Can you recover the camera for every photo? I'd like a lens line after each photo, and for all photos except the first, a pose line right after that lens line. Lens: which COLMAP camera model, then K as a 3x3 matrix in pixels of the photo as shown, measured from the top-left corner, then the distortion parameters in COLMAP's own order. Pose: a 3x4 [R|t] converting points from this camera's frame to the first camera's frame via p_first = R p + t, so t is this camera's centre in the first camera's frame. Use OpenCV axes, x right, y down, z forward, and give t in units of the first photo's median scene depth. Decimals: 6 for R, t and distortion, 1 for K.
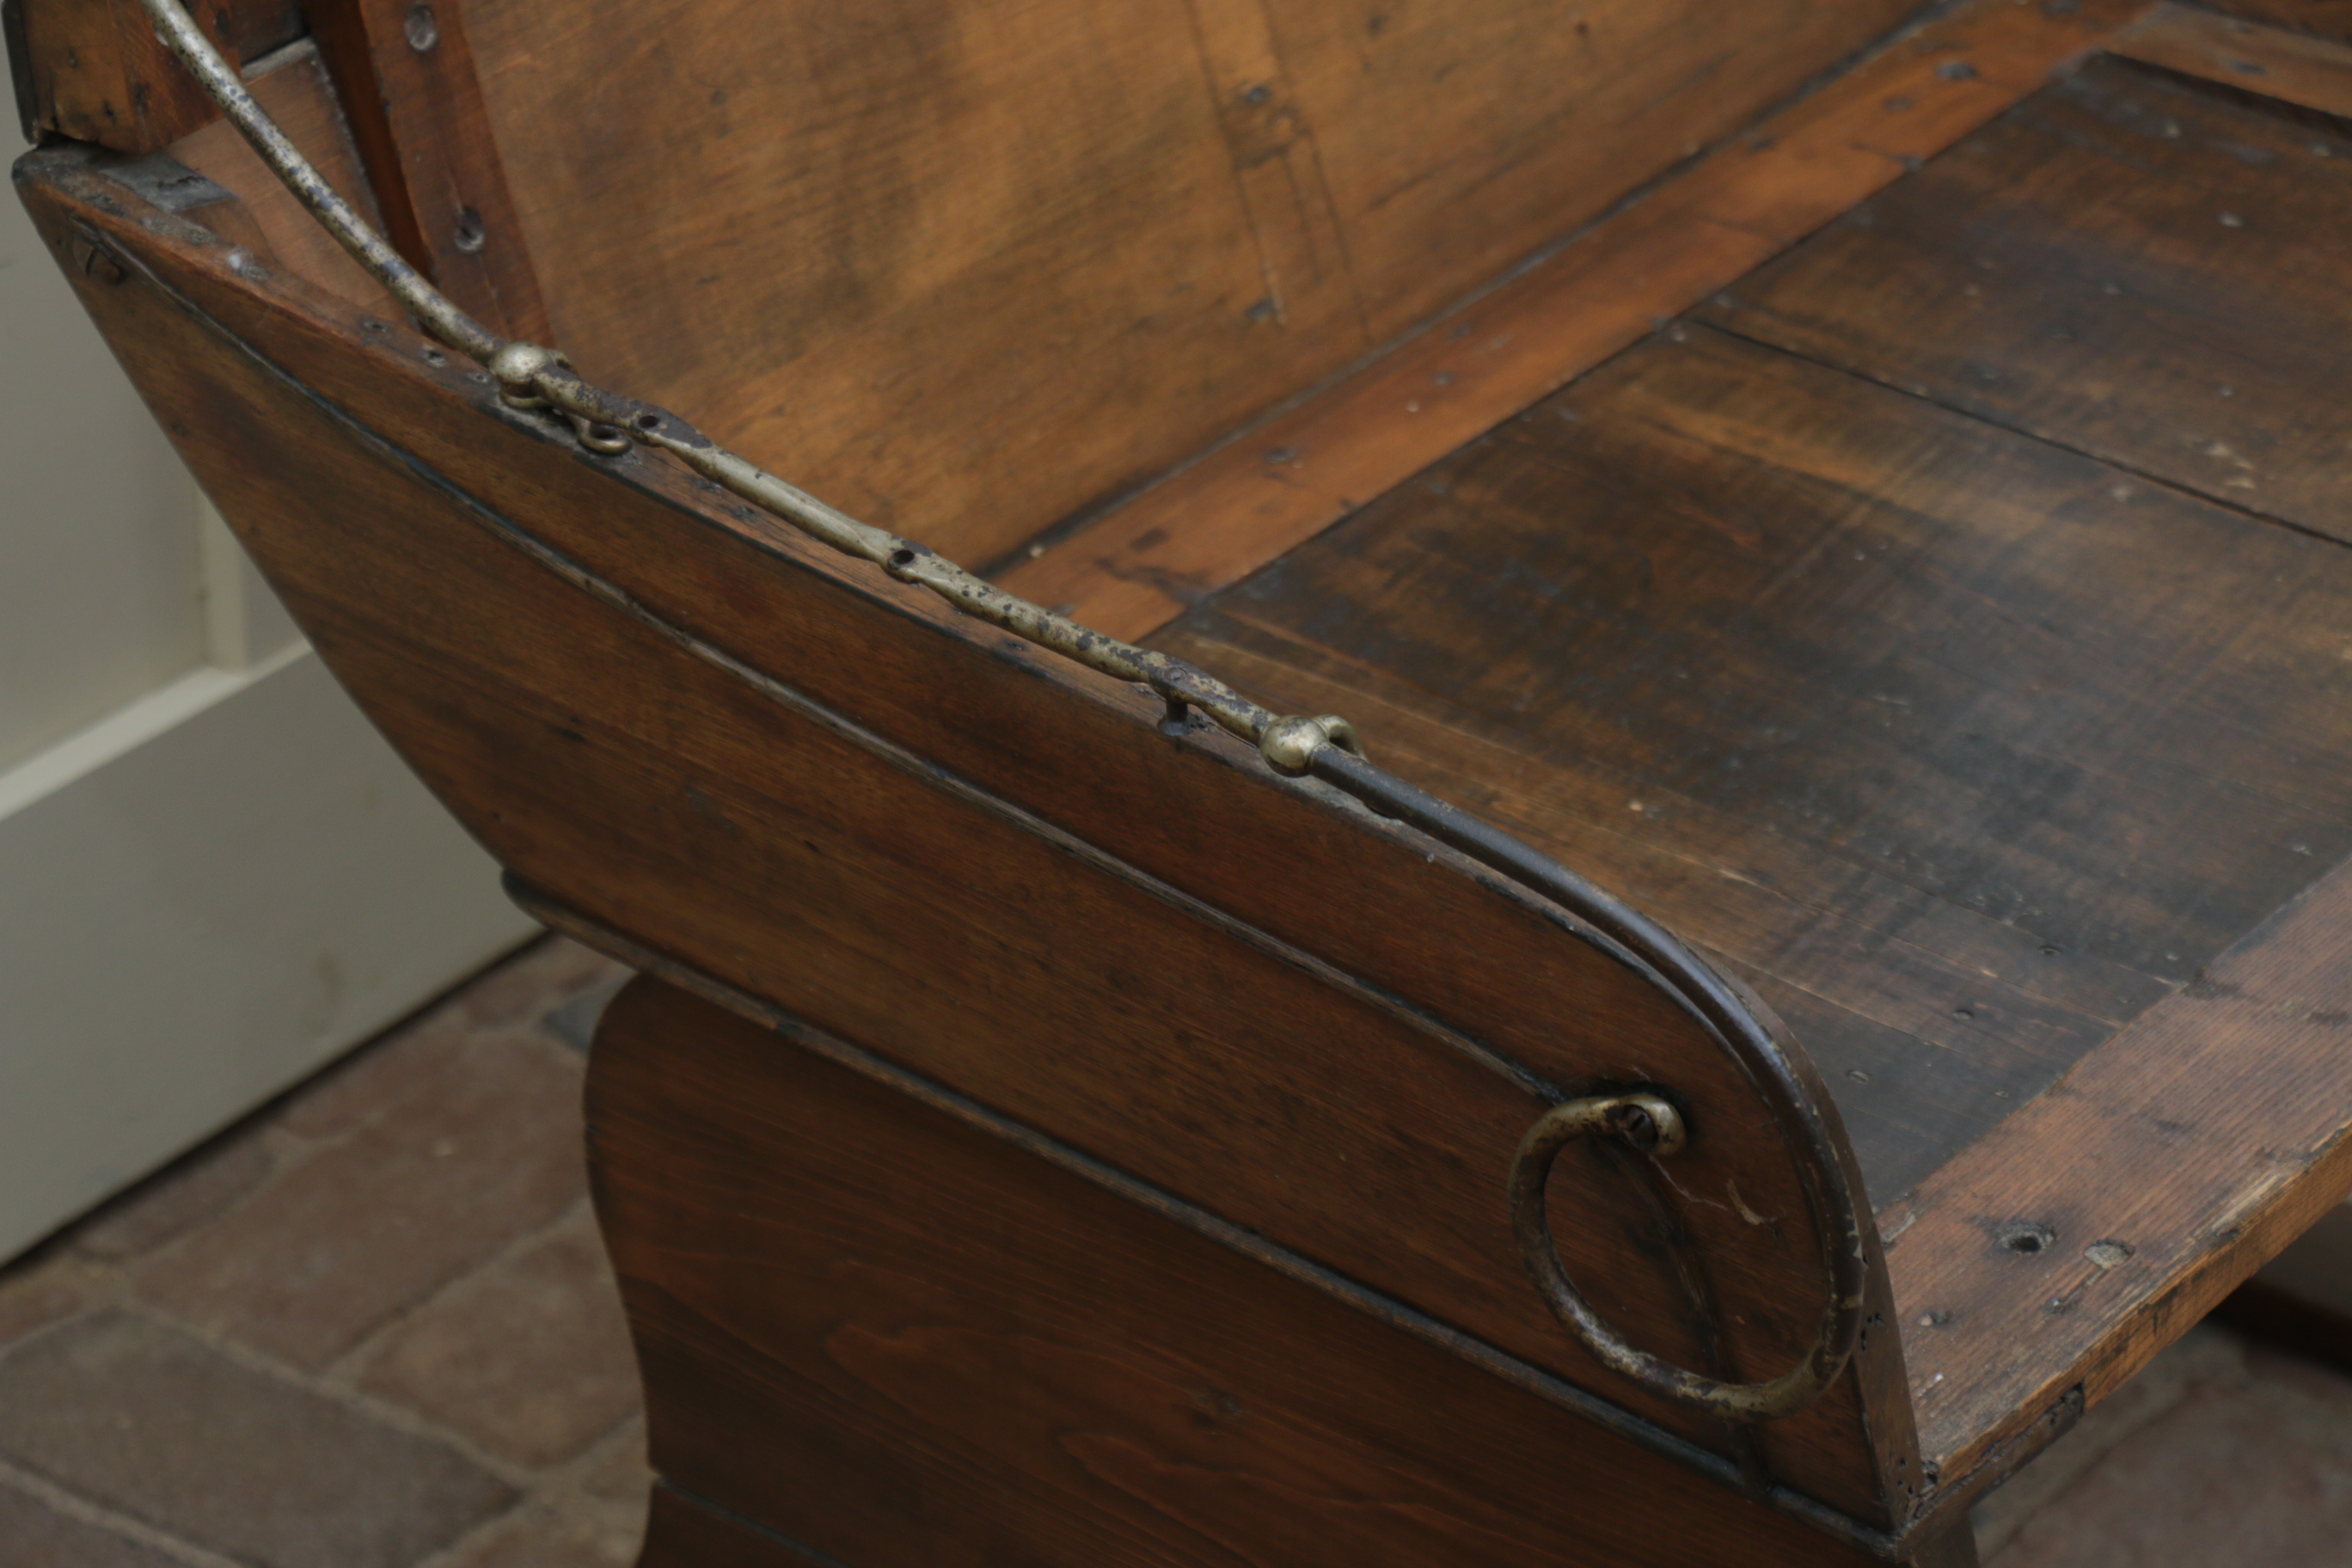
lens RADIAL K [[7066.4, 0, 1198.2], [0, 7066.4, 796.7], [0, 0, 1]] dist [0.554599, 0.000000]
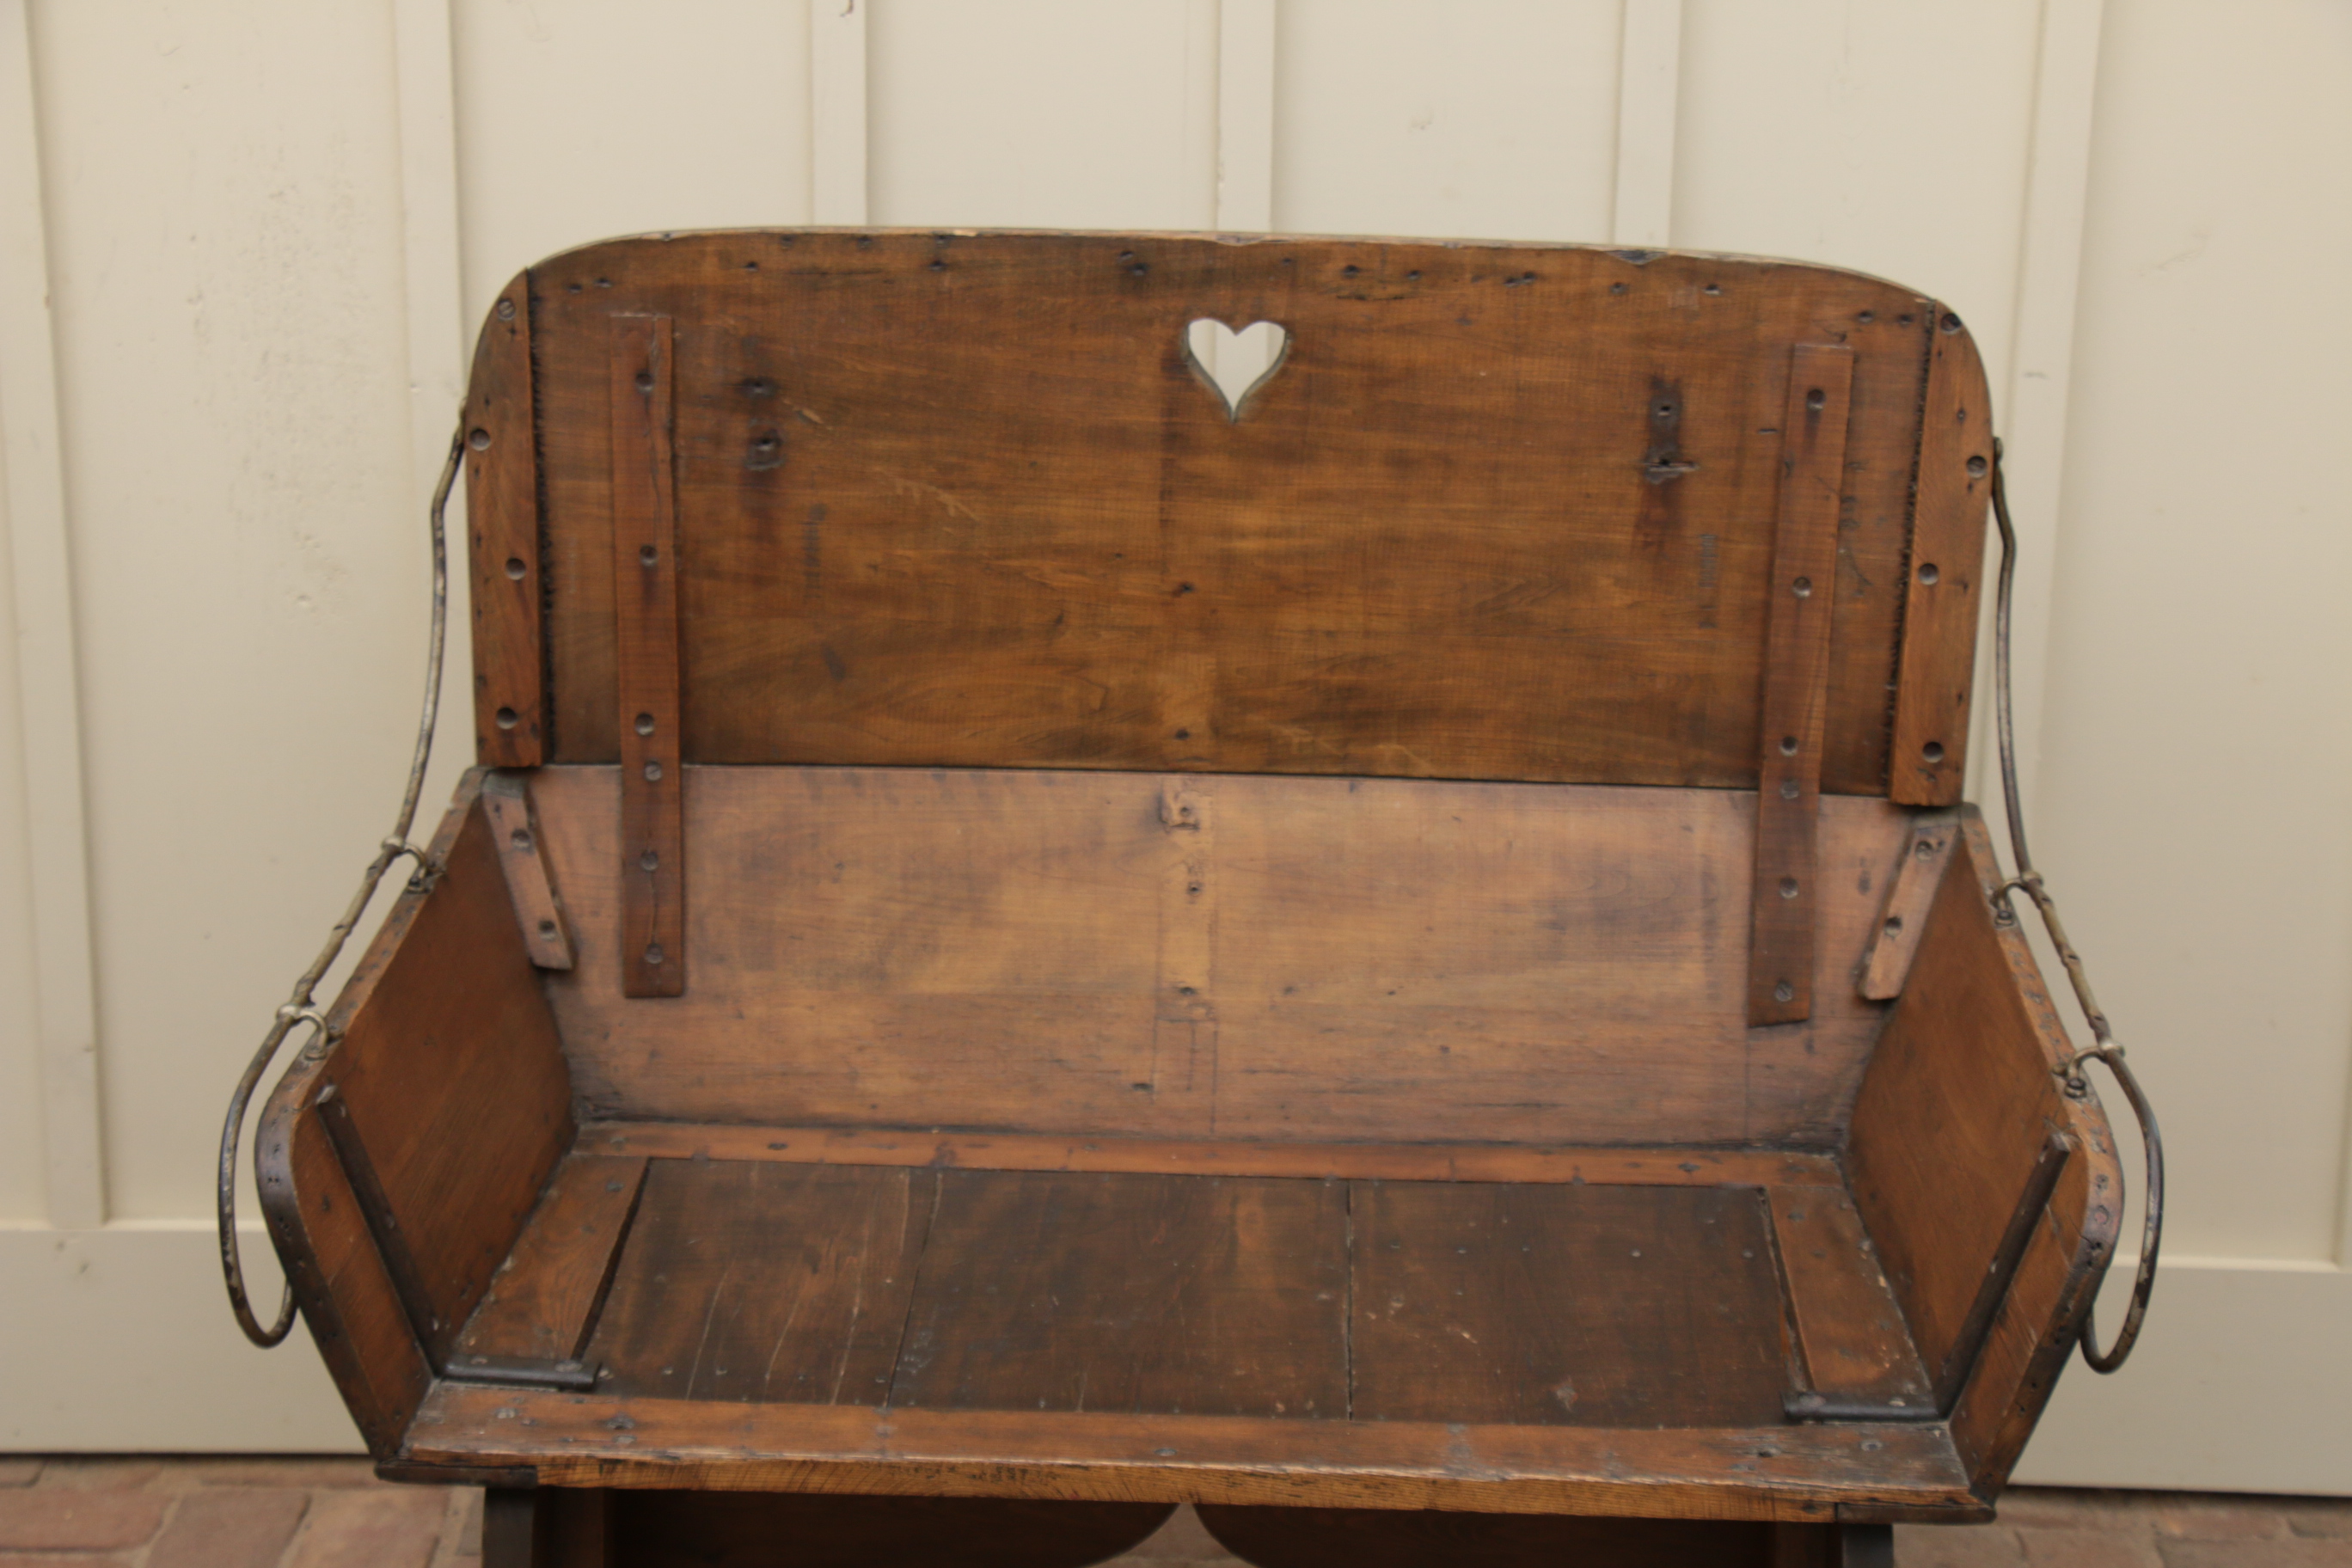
lens RADIAL K [[4497.4, 0, 1178.7], [0, 4497.4, 796.7], [0, 0, 1]] dist [0.210353, 0.000000]
pose [[0.580385, 0.238293, -0.778698, 1.059283], [-0.410057, 0.911671, -0.026642, -0.121989], [0.703567, 0.334773, 0.626834, 0.190899]]
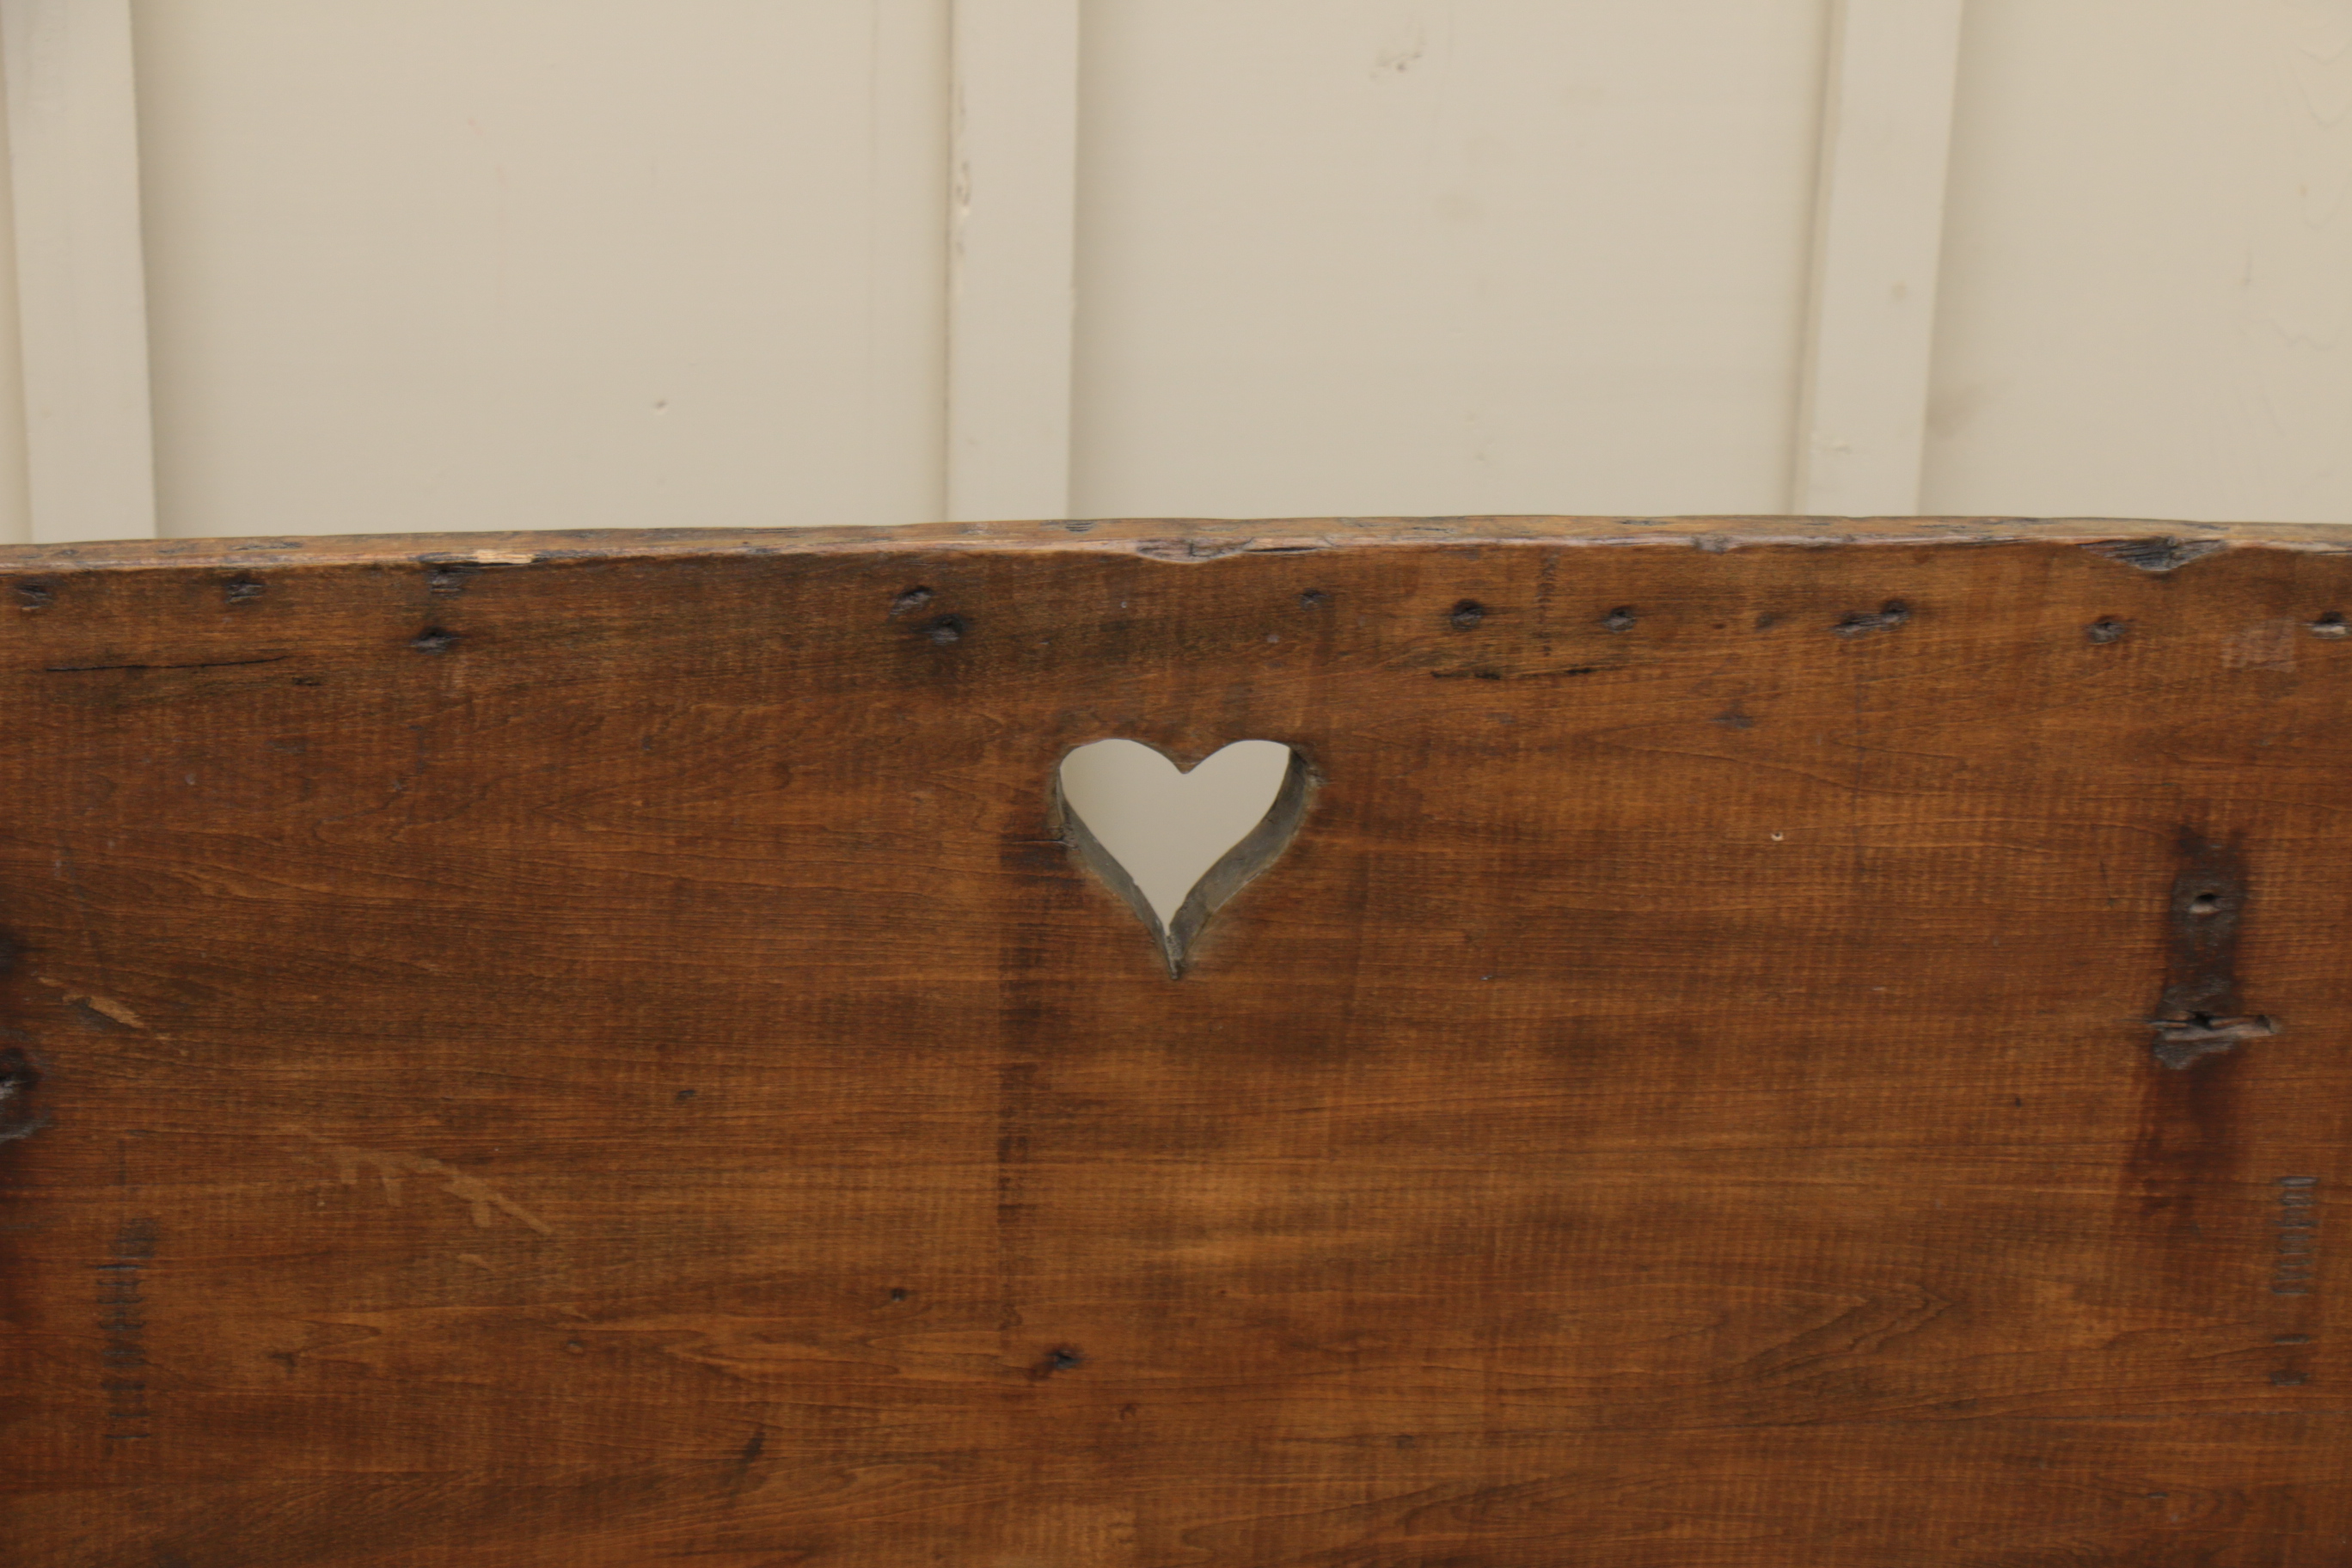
lens RADIAL K [[5724.2, 0, 1200.1], [0, 5724.2, 801.3], [0, 0, 1]] dist [0.380071, 0.000000]
pose [[0.705556, 0.282728, -0.649811, 0.442827], [-0.370932, 0.928659, 0.001300, -0.288645], [0.603821, 0.240119, 0.760094, 0.474182]]
